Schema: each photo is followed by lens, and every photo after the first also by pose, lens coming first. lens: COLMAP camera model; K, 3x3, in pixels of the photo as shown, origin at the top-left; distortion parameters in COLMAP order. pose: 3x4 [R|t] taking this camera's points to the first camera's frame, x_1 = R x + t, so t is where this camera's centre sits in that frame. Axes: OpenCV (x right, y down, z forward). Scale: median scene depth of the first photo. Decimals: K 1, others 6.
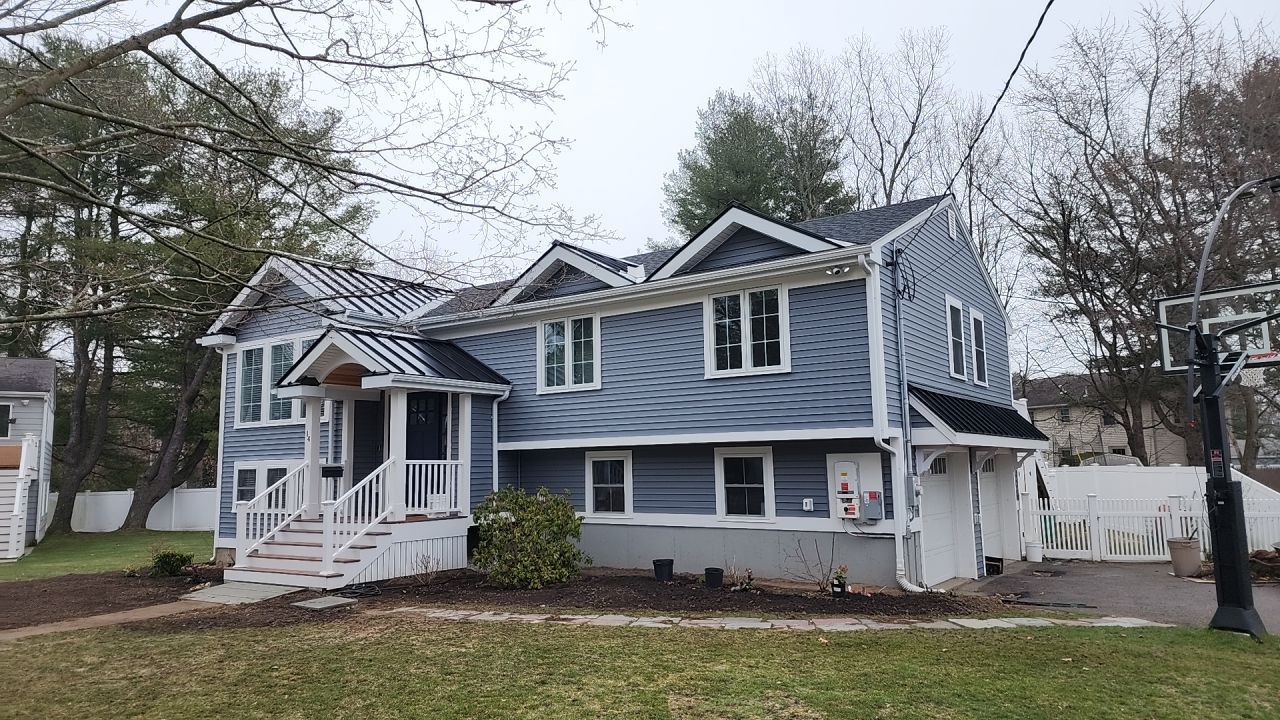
lens RADIAL K [[836.1, 0, 640.0], [0, 836.1, 360.0], [0, 0, 1]] dist [0.113742, -0.099946]
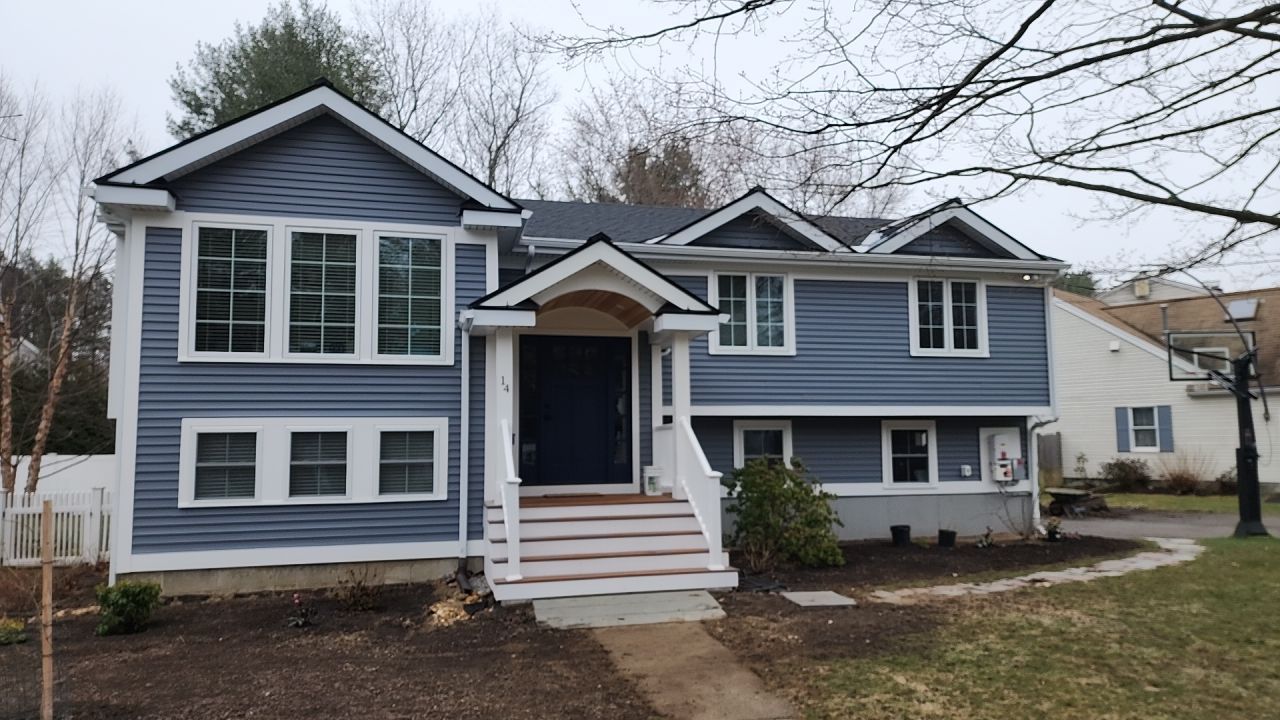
lens RADIAL K [[836.1, 0, 640.0], [0, 836.1, 360.0], [0, 0, 1]] dist [0.113742, -0.099946]
pose [[0.668719, 0.077259, 0.739490, -0.942440], [-0.099498, 0.994940, -0.013971, 0.077706], [-0.736828, -0.064235, 0.673022, 0.529811]]
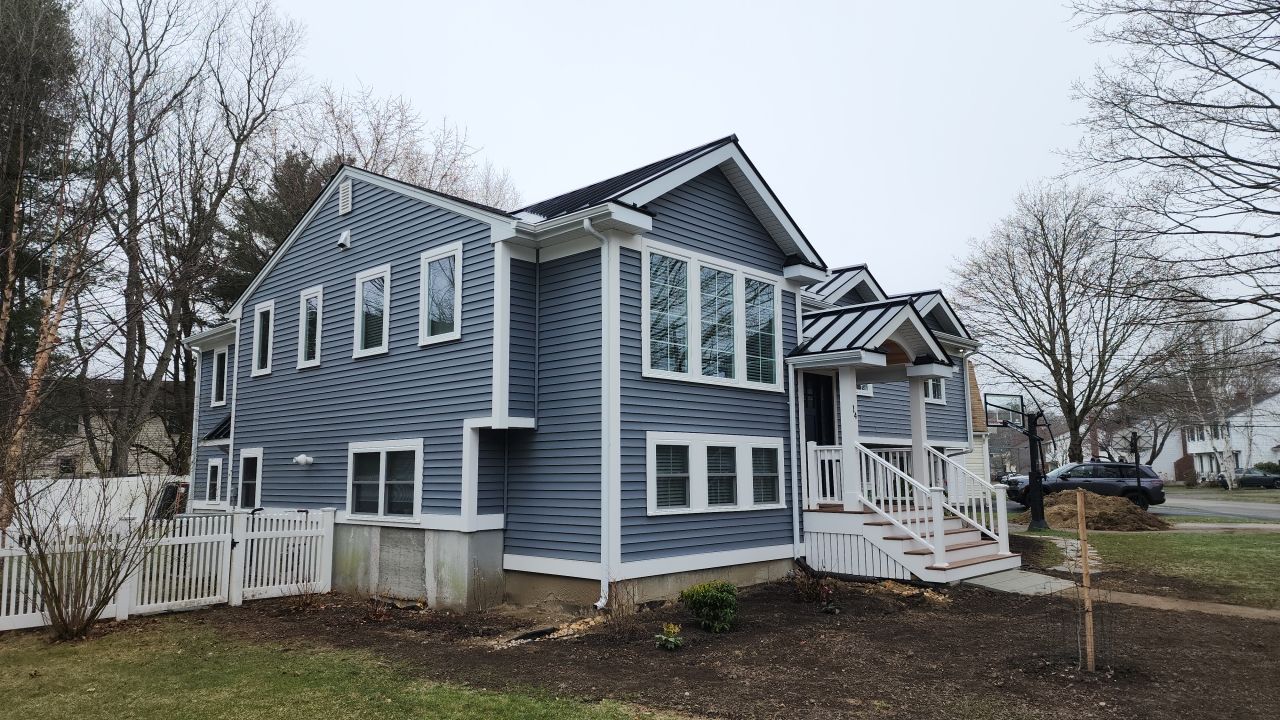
lens RADIAL K [[836.1, 0, 640.0], [0, 836.1, 360.0], [0, 0, 1]] dist [0.113742, -0.099946]
pose [[0.152846, 0.140210, 0.978253, -1.433327], [-0.128394, 0.984312, -0.121018, 0.191192], [-0.979874, -0.107104, 0.168450, 1.231769]]
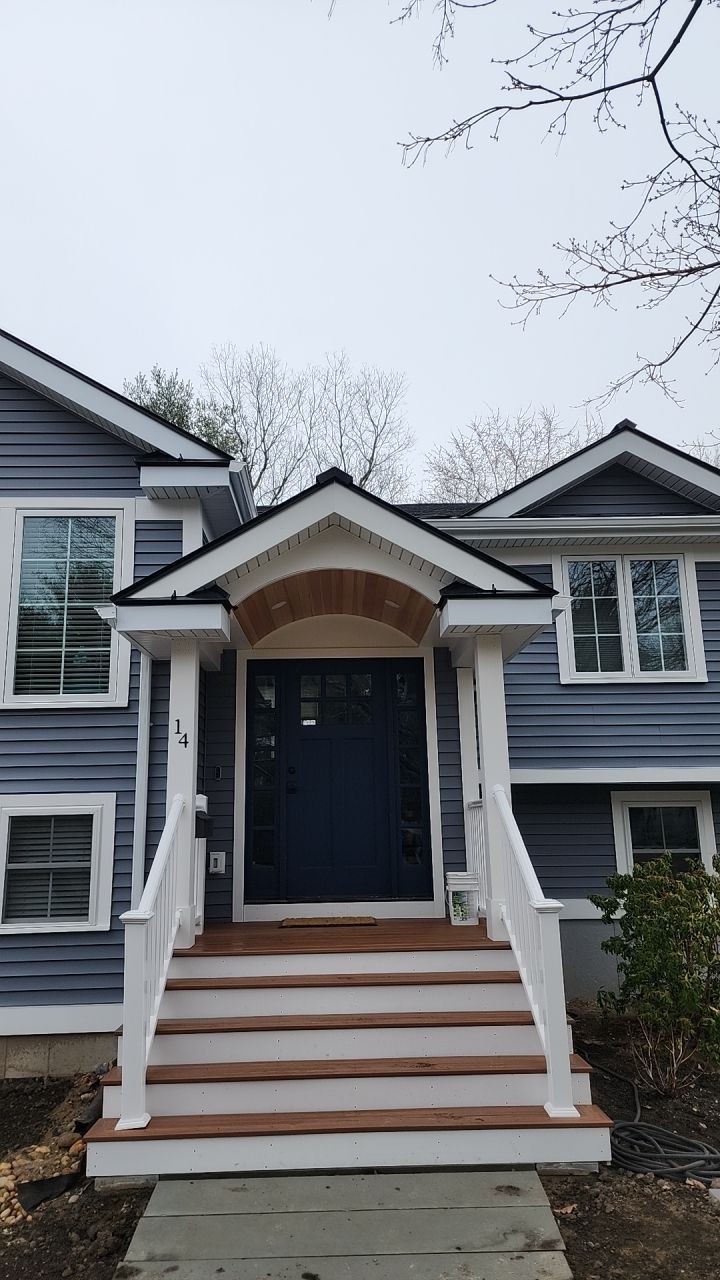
lens RADIAL K [[836.1, 0, 353.9], [0, 836.1, 641.3], [0, 0, 1]] dist [0.113742, -0.099946]
pose [[0.811732, 0.120037, 0.571561, -0.639205], [-0.072871, 0.991819, -0.104806, 0.093356], [-0.579466, 0.043425, 0.813839, 0.715340]]
